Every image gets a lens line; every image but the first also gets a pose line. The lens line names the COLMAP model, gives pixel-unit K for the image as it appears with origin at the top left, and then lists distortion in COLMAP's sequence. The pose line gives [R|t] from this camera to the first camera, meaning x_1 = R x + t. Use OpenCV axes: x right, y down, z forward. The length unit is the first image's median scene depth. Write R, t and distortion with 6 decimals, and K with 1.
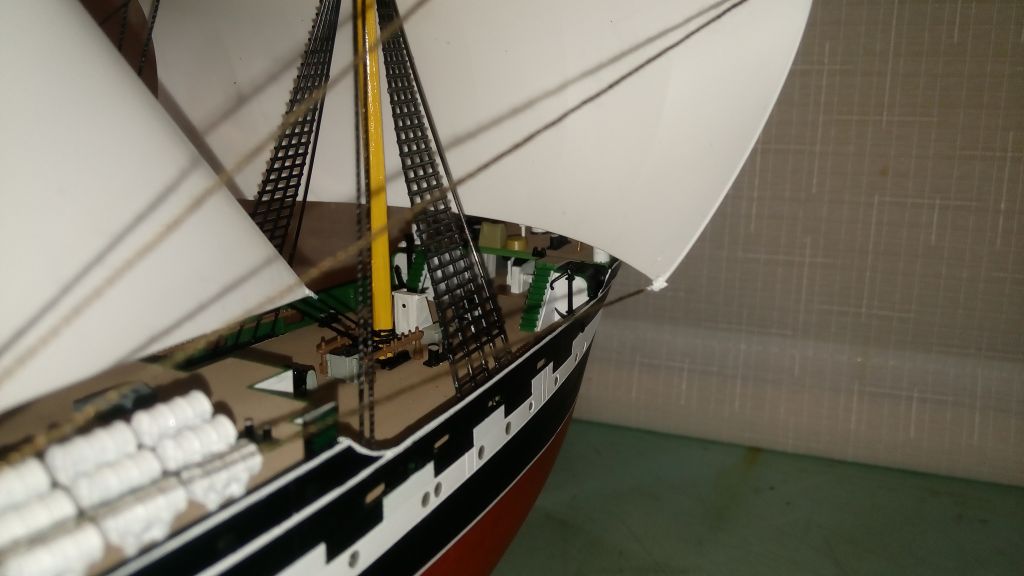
lens RADIAL K [[794.3, 0, 512.0], [0, 794.3, 288.0], [0, 0, 1]] dist [0.000325, 0.000084]
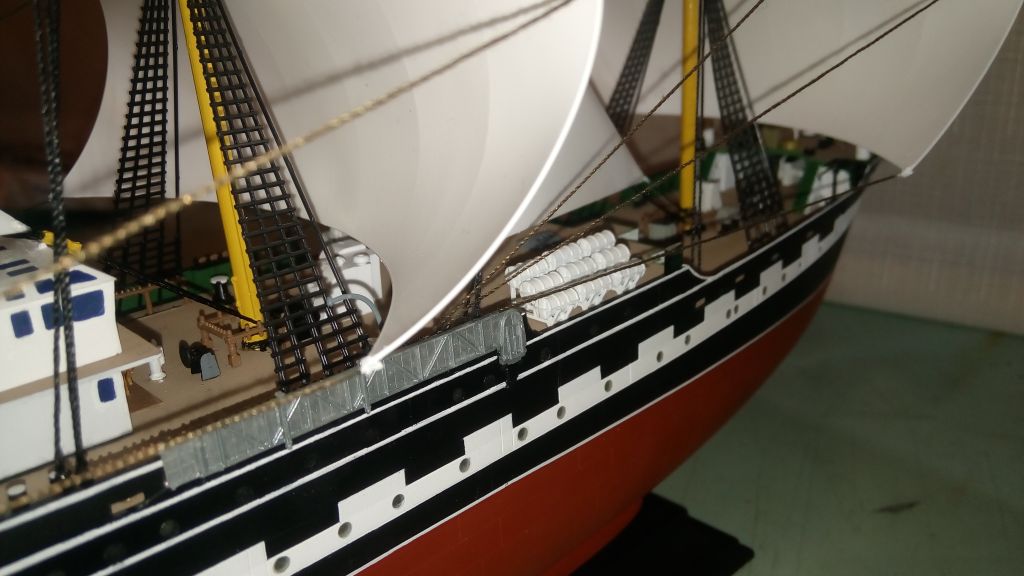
lens RADIAL K [[772.4, 0, 512.0], [0, 772.4, 288.0], [0, 0, 1]] dist [-0.002100, -0.061093]
pose [[0.953293, 0.049046, -0.298038, -0.055488], [-0.011670, 0.991973, 0.125913, 0.029913], [0.301821, -0.116554, 0.946213, -0.433870]]
